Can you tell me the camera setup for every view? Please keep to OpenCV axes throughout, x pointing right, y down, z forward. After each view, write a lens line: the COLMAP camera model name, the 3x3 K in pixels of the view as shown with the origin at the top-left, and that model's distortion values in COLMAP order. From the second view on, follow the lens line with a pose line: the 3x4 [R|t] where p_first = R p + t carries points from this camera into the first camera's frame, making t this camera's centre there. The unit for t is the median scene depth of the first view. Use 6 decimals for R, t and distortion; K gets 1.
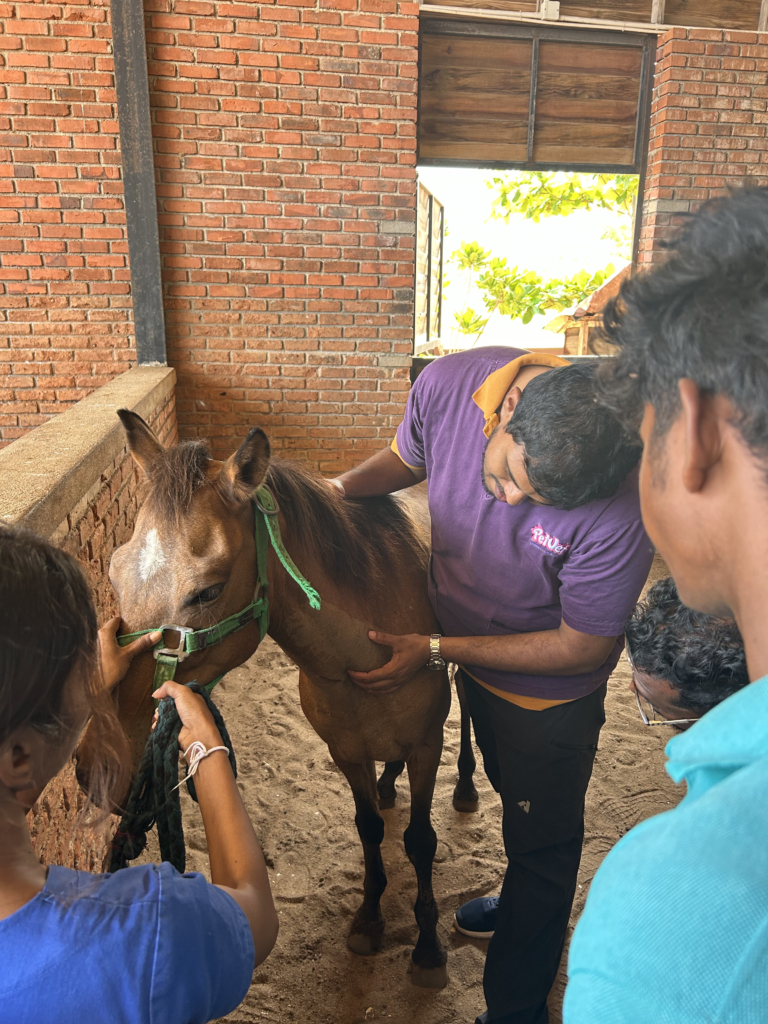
lens RADIAL K [[769.3, 0, 383.4], [0, 769.3, 513.9], [0, 0, 1]] dist [0.045098, -0.049483]
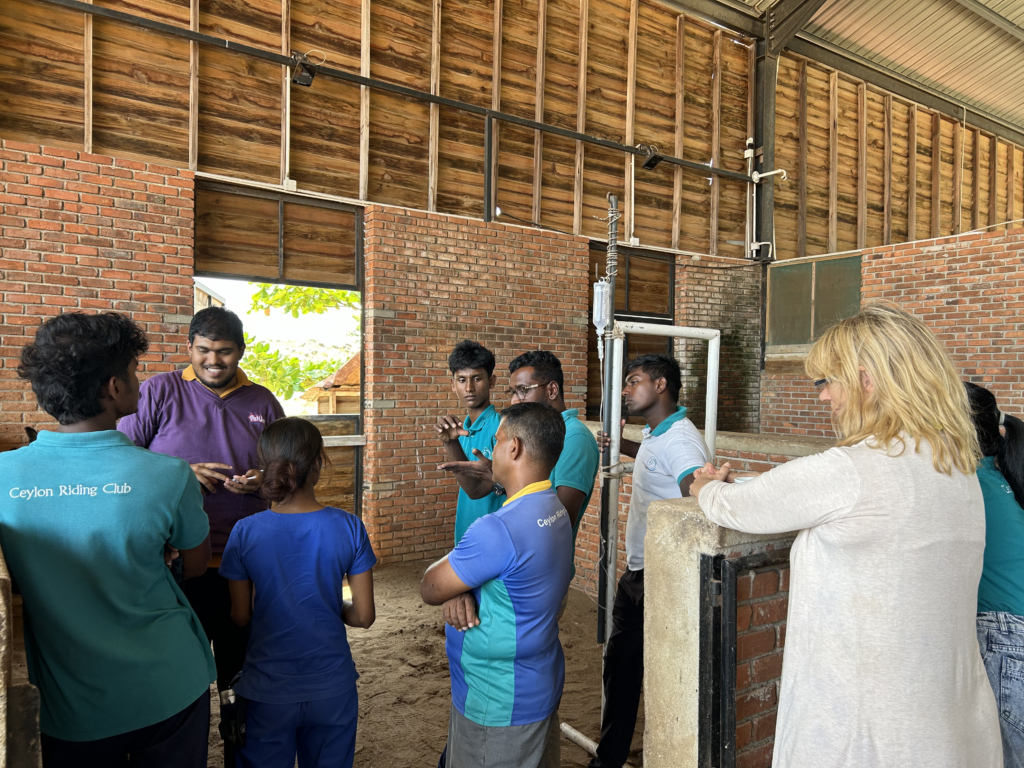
lens RADIAL K [[769.3, 0, 514.7], [0, 769.3, 388.2], [0, 0, 1]] dist [0.045098, -0.049483]
pose [[0.897211, 0.000028, 0.441601, -0.050461], [0.115229, 0.965342, -0.234175, 0.114221], [-0.426302, 0.260990, 0.866112, -0.343847]]
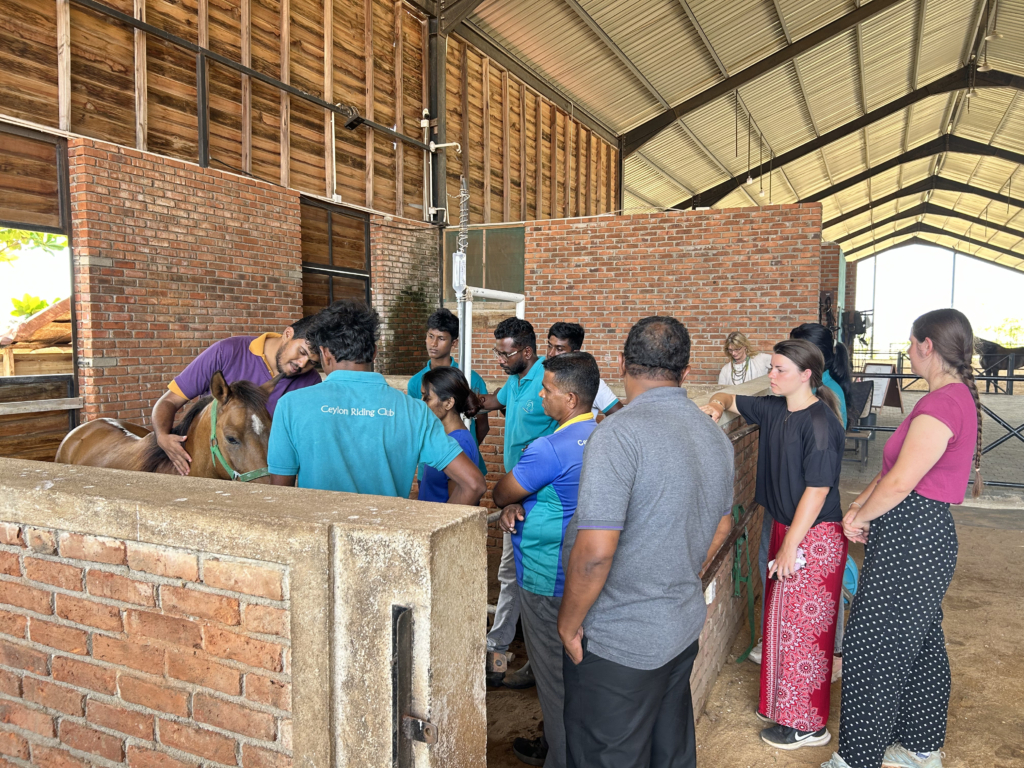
lens RADIAL K [[769.3, 0, 510.2], [0, 769.3, 391.7], [0, 0, 1]] dist [0.045098, -0.049483]
pose [[0.566584, -0.064371, 0.821486, -0.349344], [0.225202, 0.971085, -0.079230, 0.086430], [-0.792633, 0.229891, 0.564698, -0.264651]]
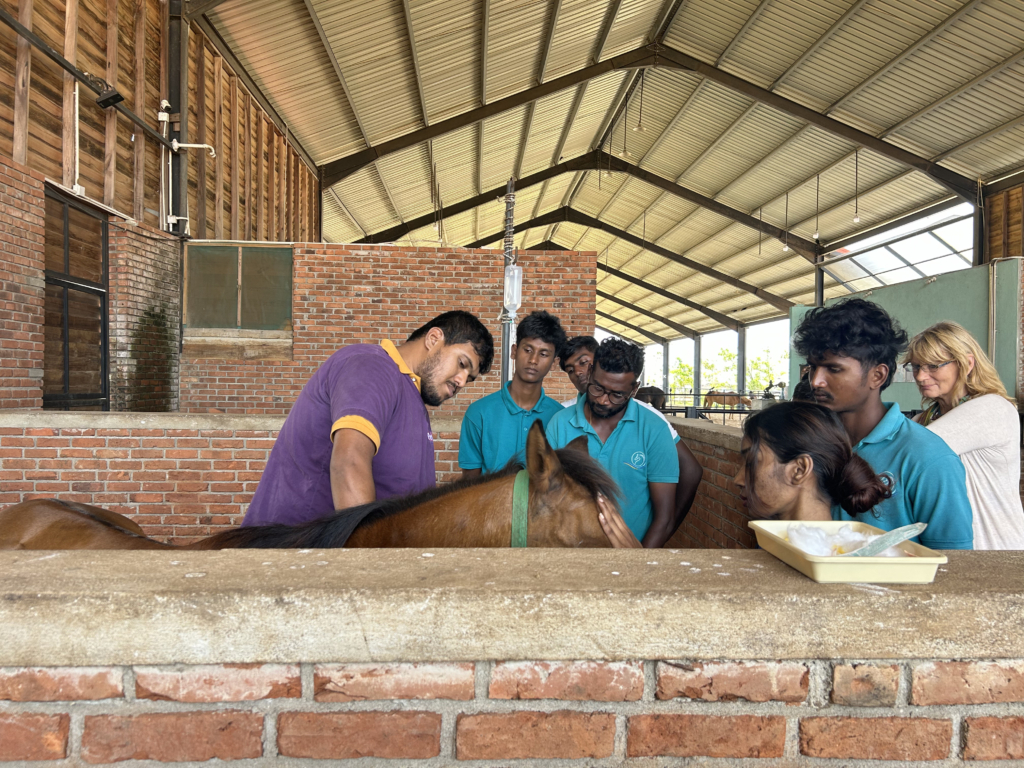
lens RADIAL K [[769.3, 0, 510.0], [0, 769.3, 385.3], [0, 0, 1]] dist [0.045098, -0.049483]
pose [[0.106806, -0.012454, 0.994202, -0.400460], [0.257197, 0.966234, -0.015527, -0.029637], [-0.960439, 0.257364, 0.106402, 0.203562]]
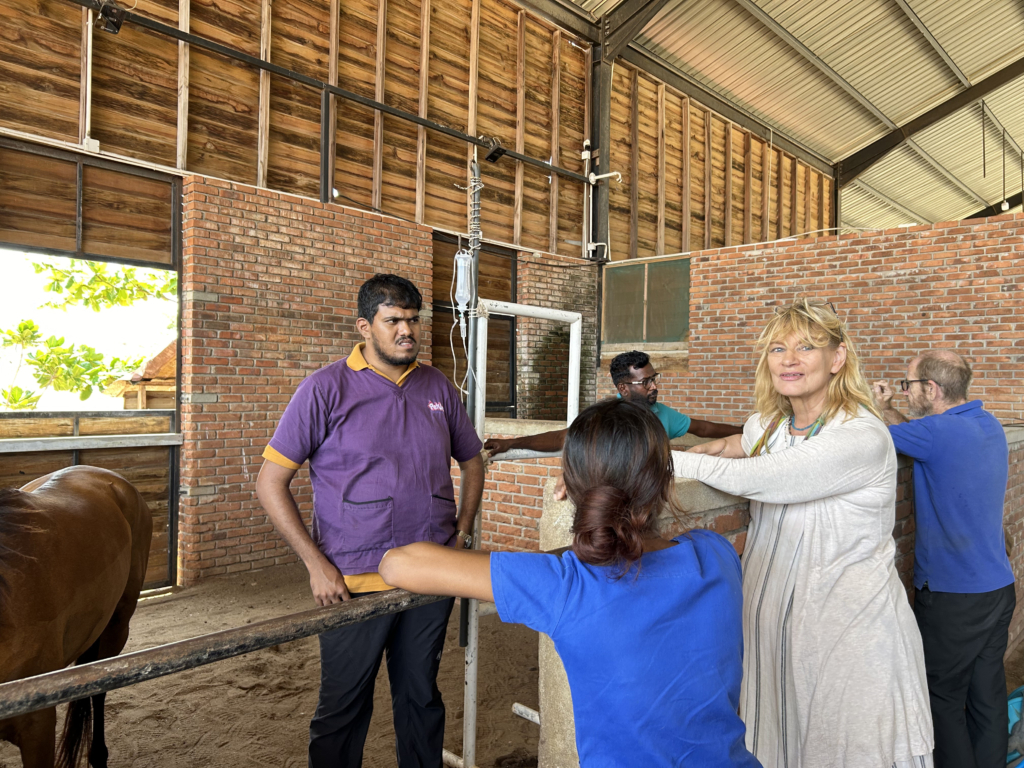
lens RADIAL K [[769.3, 0, 515.3], [0, 769.3, 385.5], [0, 0, 1]] dist [0.045098, -0.049483]
pose [[0.778424, 0.006218, 0.627708, -0.042428], [0.163171, 0.963575, -0.211894, 0.116473], [-0.606161, 0.267367, 0.749055, -0.270290]]
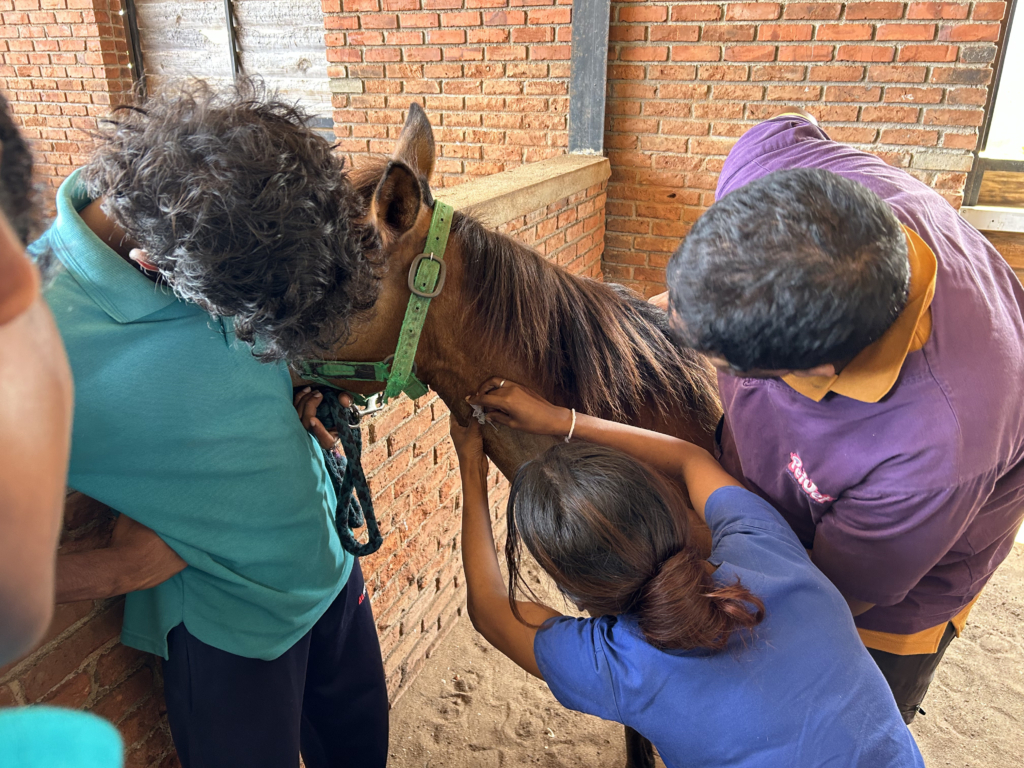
lens RADIAL K [[769.3, 0, 517.5], [0, 769.3, 375.3], [0, 0, 1]] dist [0.045098, -0.049483]
pose [[0.853165, 0.188071, -0.486558, 0.063986], [-0.137057, 0.980793, 0.138785, -0.068436], [0.503314, -0.051721, 0.862554, 0.268520]]
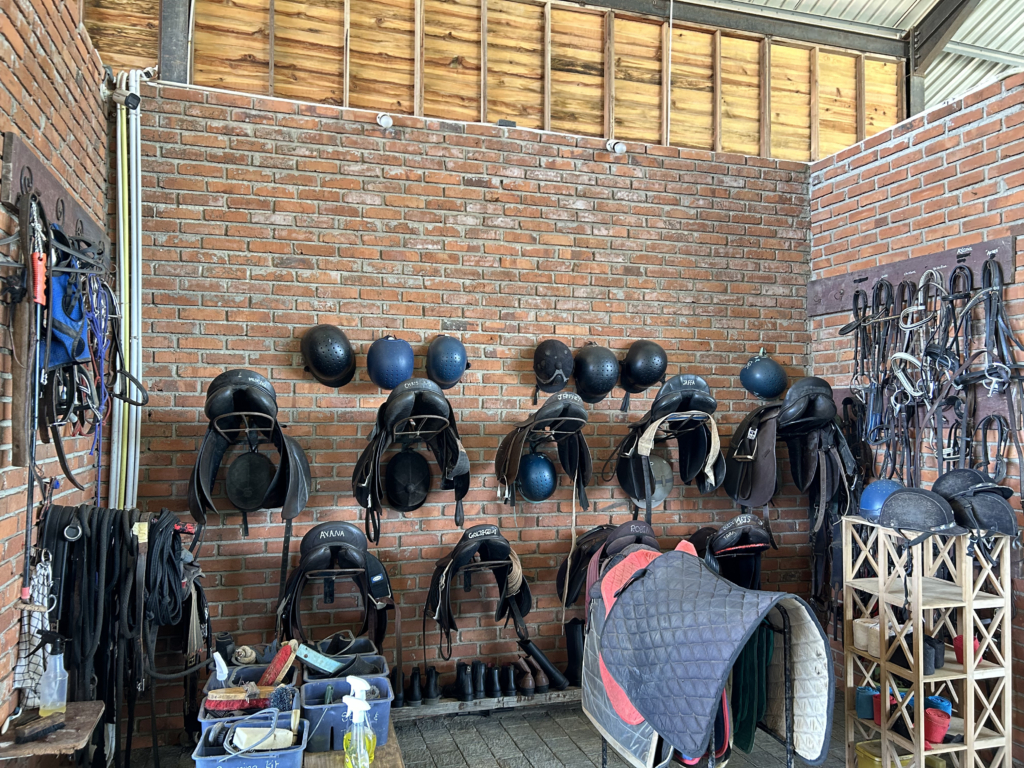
lens RADIAL K [[769.3, 0, 515.1], [0, 769.3, 387.6], [0, 0, 1]] dist [0.045098, -0.049483]
pose [[0.990535, 0.008315, 0.137005, 2.031223], [0.034613, 0.950770, -0.307957, 0.139890], [-0.132821, 0.309785, 0.941484, -0.311253]]
